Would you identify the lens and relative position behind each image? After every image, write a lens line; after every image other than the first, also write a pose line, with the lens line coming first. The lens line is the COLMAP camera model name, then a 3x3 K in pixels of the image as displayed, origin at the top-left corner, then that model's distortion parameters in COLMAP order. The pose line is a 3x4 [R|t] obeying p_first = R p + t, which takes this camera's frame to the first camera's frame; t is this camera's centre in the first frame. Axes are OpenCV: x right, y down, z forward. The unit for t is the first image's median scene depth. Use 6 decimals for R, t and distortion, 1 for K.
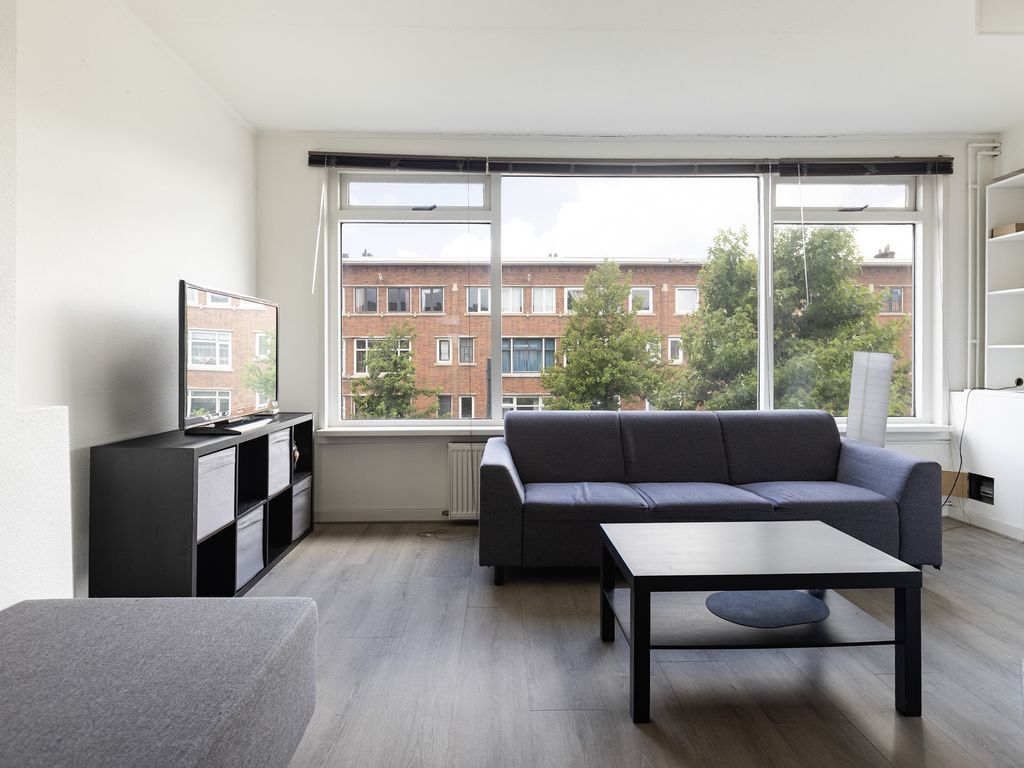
lens RADIAL K [[558.4, 0, 508.8], [0, 558.4, 371.5], [0, 0, 1]] dist [0.001418, 0.000176]
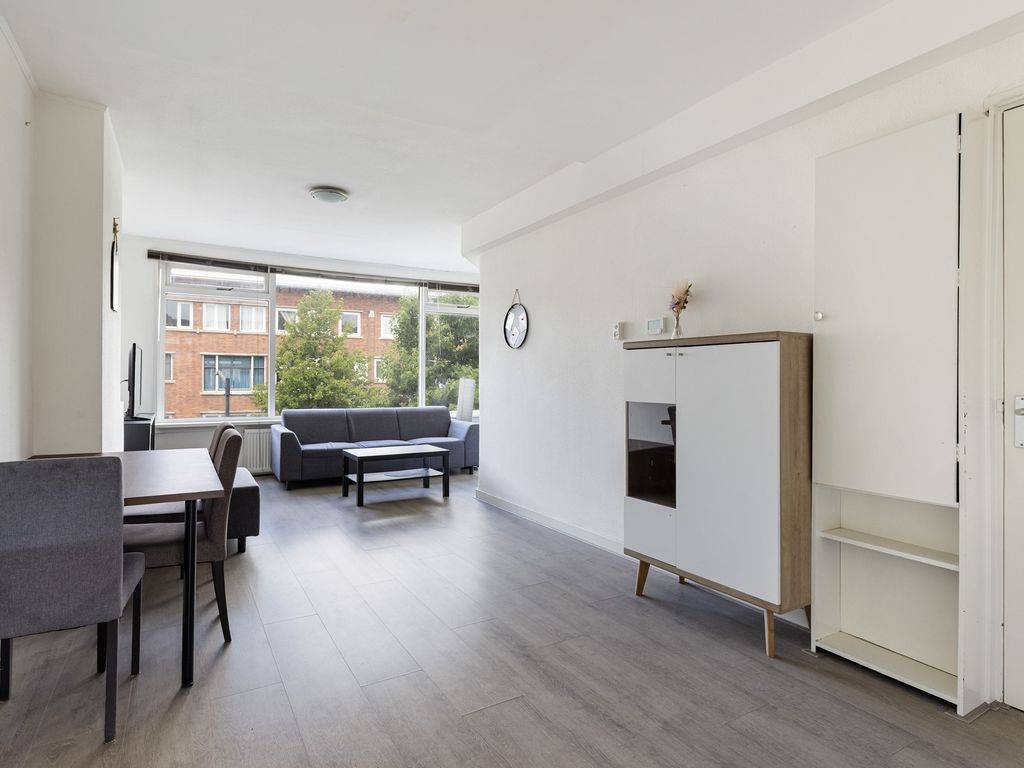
lens RADIAL K [[558.4, 0, 508.8], [0, 558.4, 371.5], [0, 0, 1]] dist [0.001418, 0.000176]
pose [[0.871110, 0.013148, 0.490912, -0.034605], [0.002391, 0.999516, -0.031013, 0.000658], [-0.491082, 0.028190, 0.870657, -0.126667]]
